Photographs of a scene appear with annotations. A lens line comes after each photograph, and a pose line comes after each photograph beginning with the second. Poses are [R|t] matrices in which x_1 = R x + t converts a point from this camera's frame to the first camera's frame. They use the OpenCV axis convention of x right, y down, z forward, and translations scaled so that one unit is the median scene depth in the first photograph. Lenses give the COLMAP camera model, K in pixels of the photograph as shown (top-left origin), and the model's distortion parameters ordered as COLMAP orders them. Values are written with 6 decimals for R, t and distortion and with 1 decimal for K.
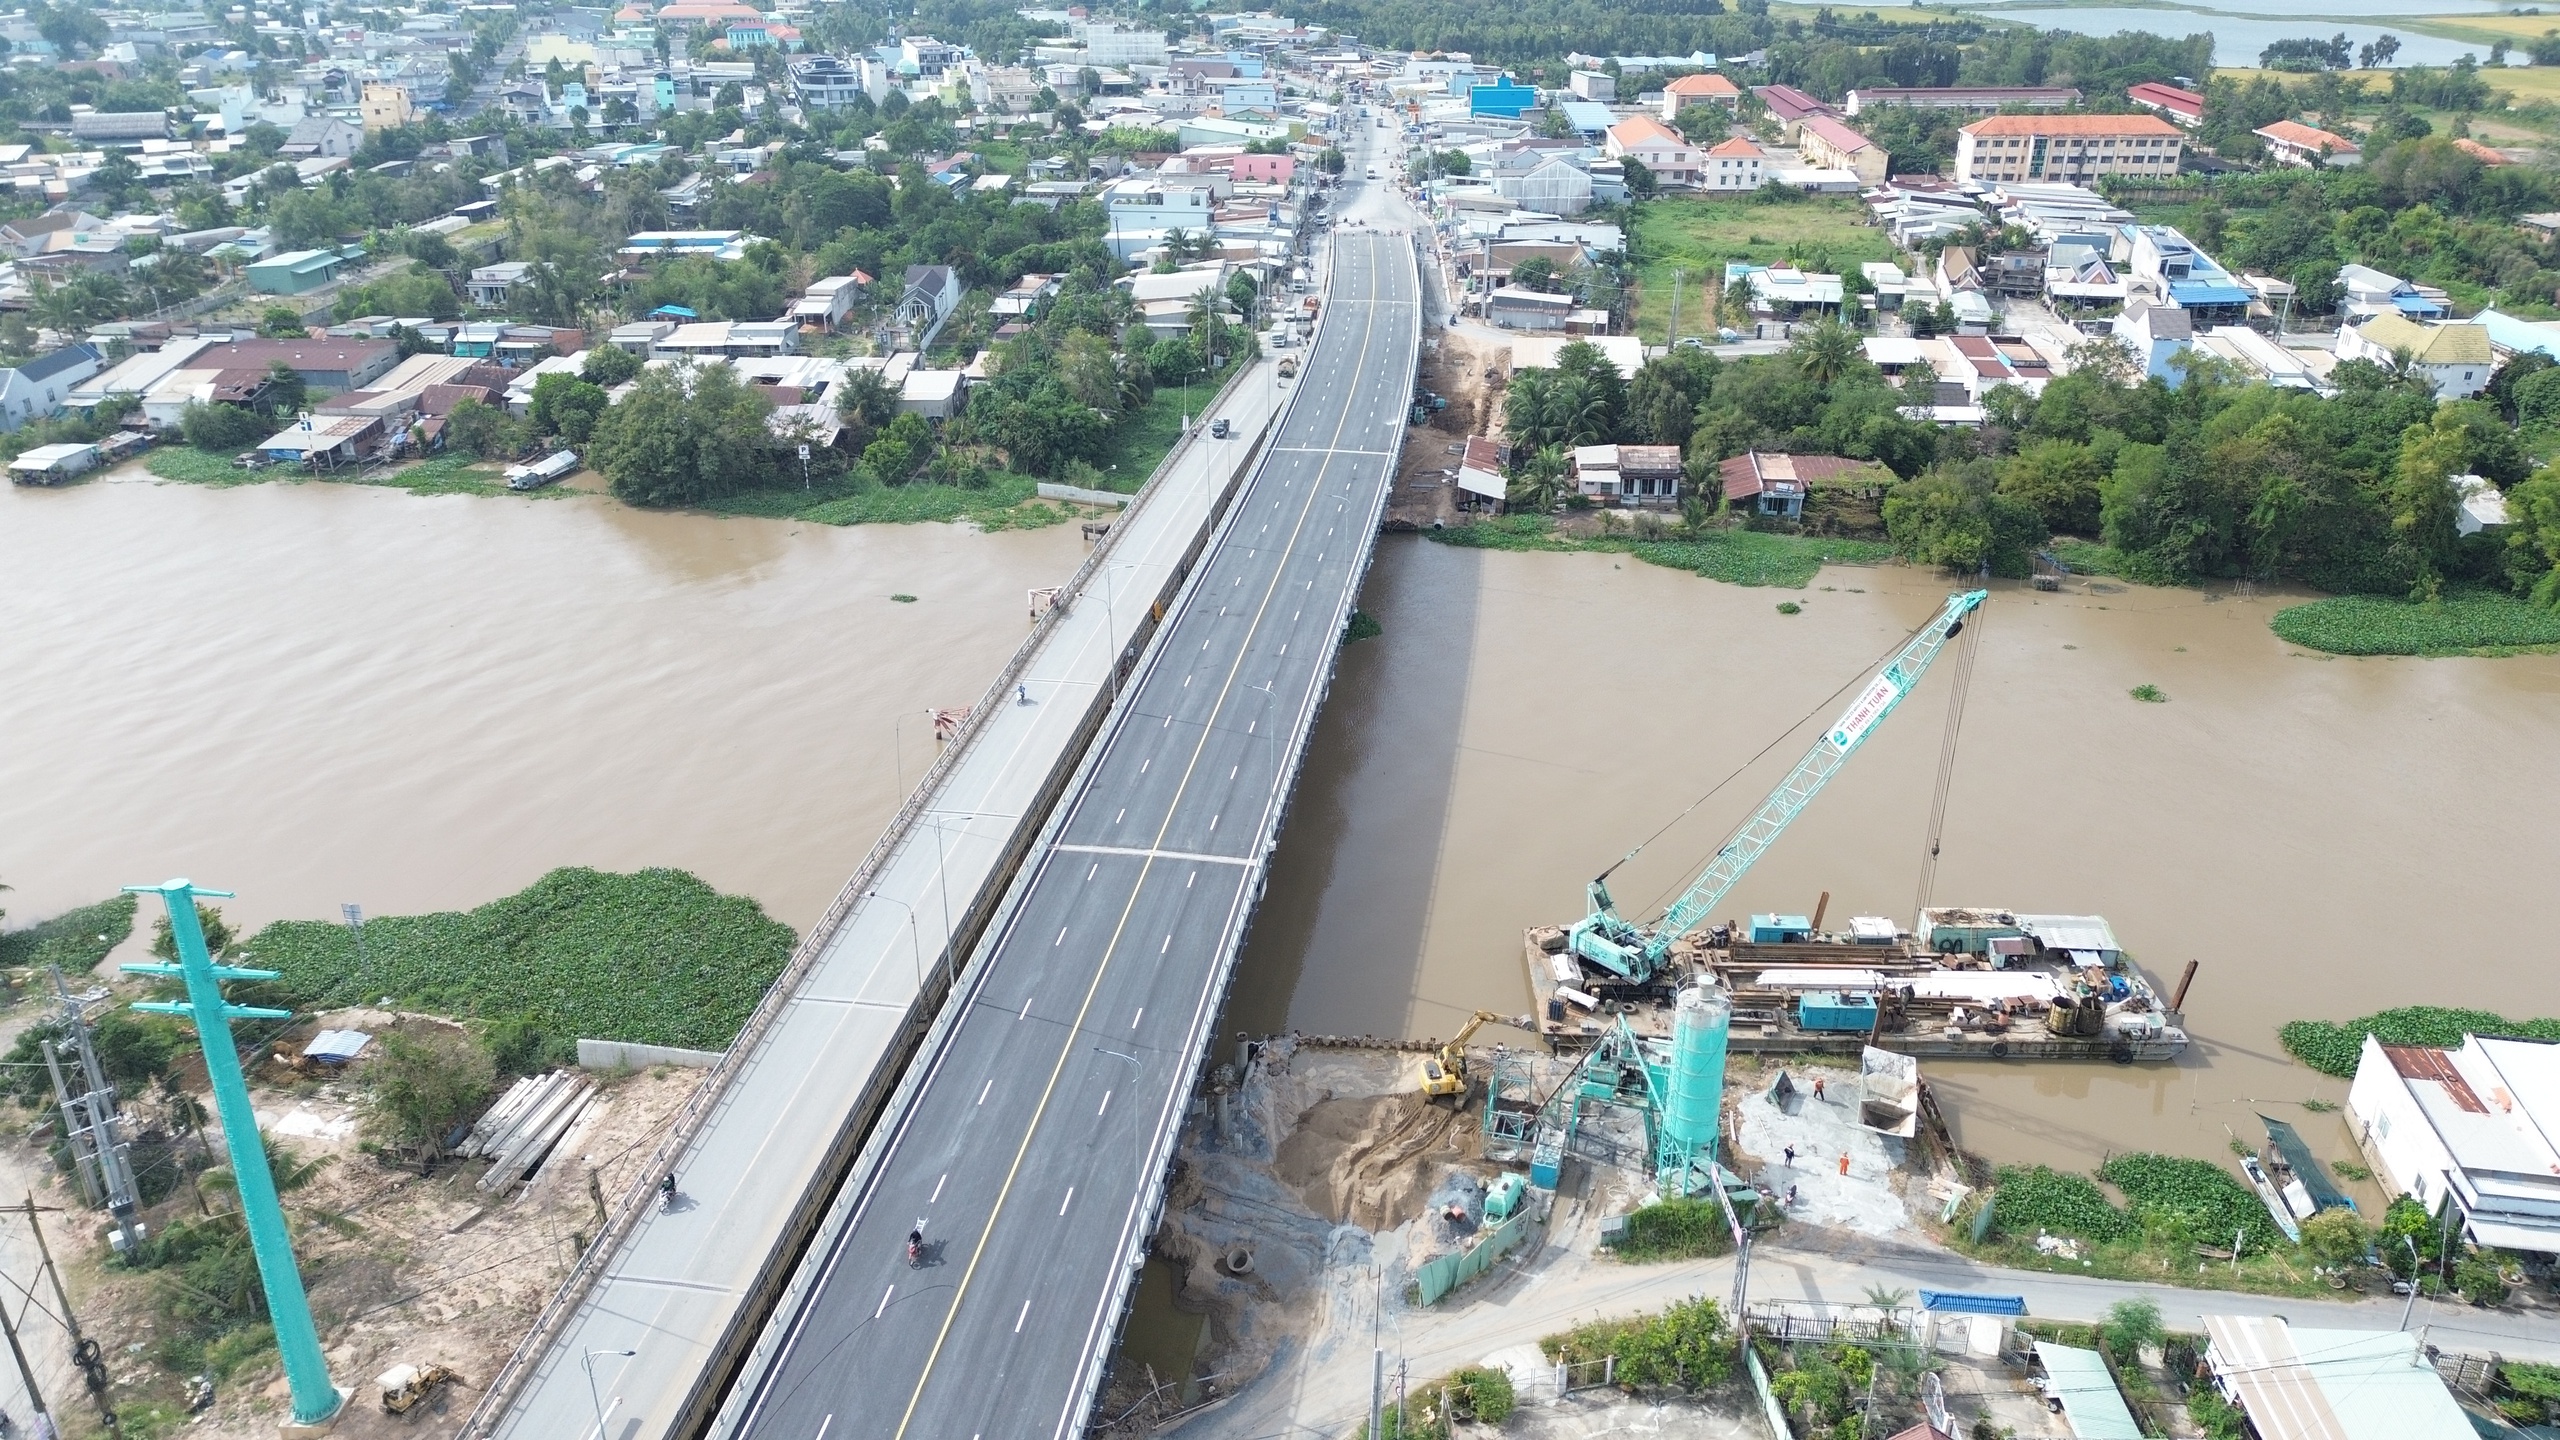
lens RADIAL K [[1796.4, 0, 1280.0], [0, 1796.4, 720.0], [0, 0, 1]] dist [0.071311, -0.053413]
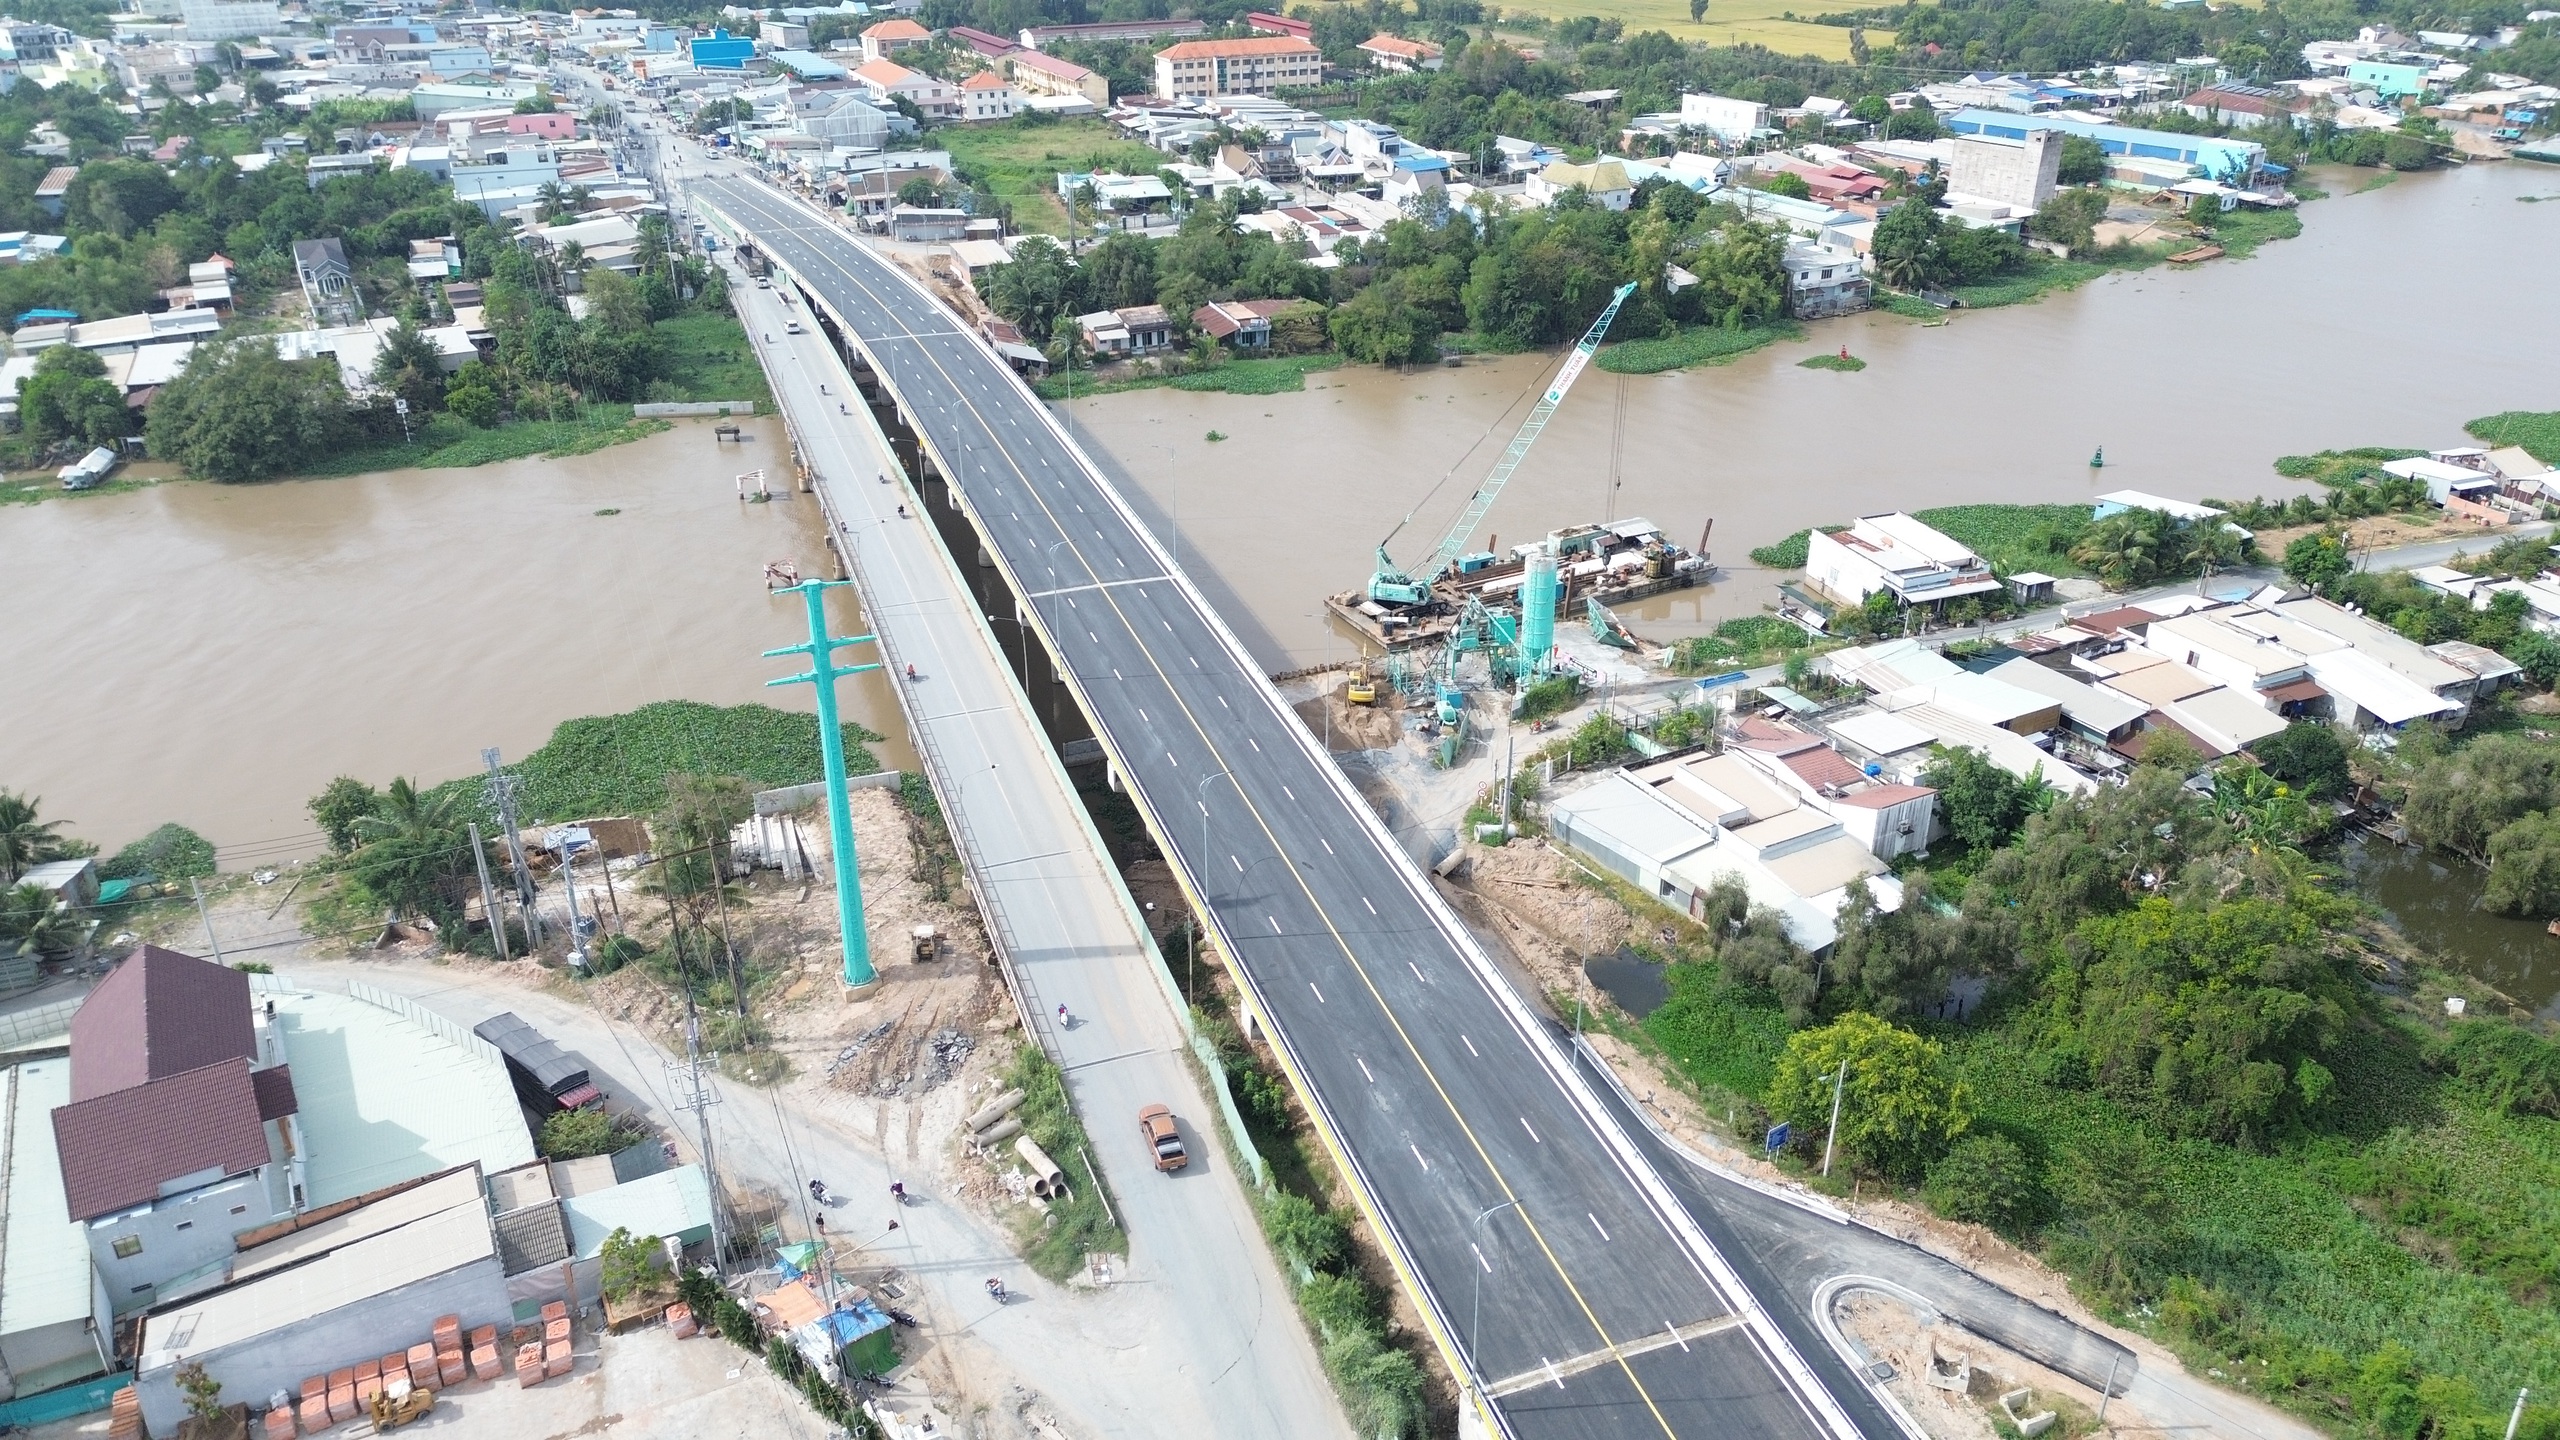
lens RADIAL K [[1796.4, 0, 1280.0], [0, 1796.4, 720.0], [0, 0, 1]] dist [0.071311, -0.053413]
pose [[0.874534, -0.219861, 0.432264, -0.299702], [0.210281, 0.975094, 0.070528, 0.057241], [-0.437004, 0.029218, 0.898985, -0.151443]]
